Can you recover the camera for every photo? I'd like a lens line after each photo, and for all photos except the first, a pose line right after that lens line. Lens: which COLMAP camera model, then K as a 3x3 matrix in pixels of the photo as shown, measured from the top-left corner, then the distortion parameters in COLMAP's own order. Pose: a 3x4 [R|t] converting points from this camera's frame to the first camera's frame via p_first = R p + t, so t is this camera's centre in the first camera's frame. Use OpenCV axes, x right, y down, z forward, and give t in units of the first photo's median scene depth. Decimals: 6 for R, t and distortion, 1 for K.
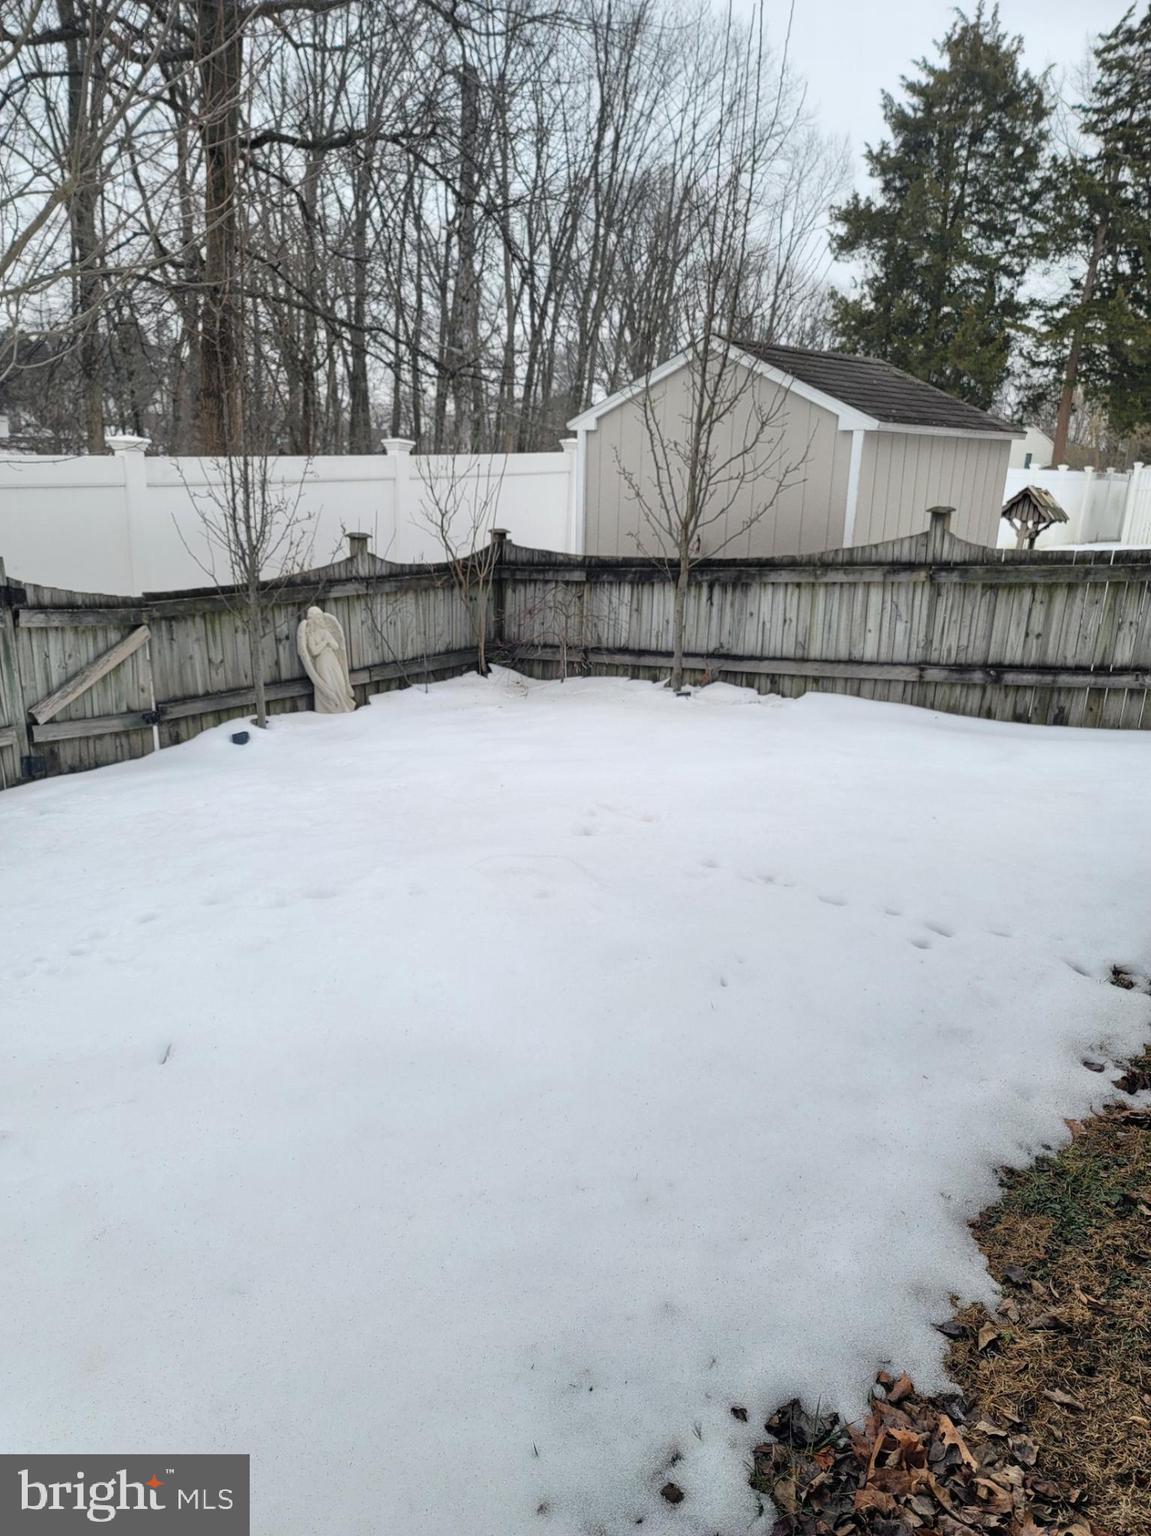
lens RADIAL K [[1134.7, 0, 565.8], [0, 1134.7, 764.1], [0, 0, 1]] dist [0.067280, -0.026335]
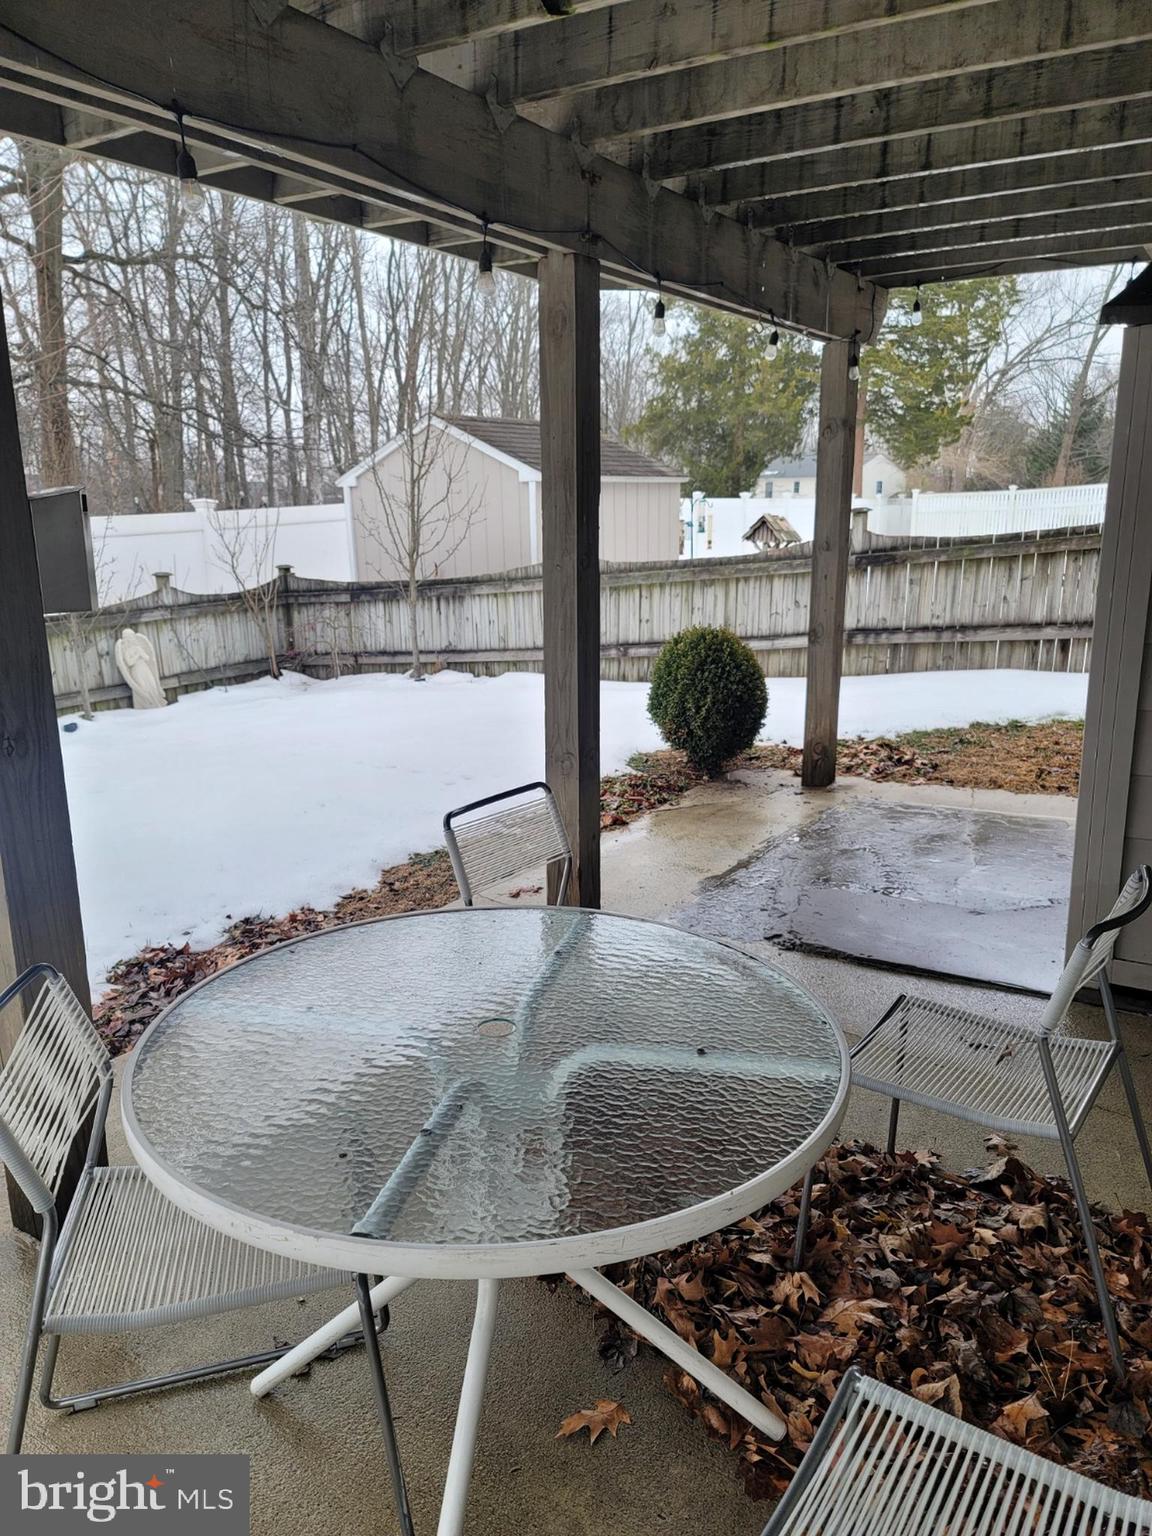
lens RADIAL K [[1134.7, 0, 585.1], [0, 1134.7, 770.7], [0, 0, 1]] dist [0.067280, -0.026335]
pose [[0.993827, -0.065127, 0.089809, 0.164419], [0.067665, 0.997382, -0.025497, 0.089067], [-0.087913, 0.031417, 0.995633, -0.338252]]
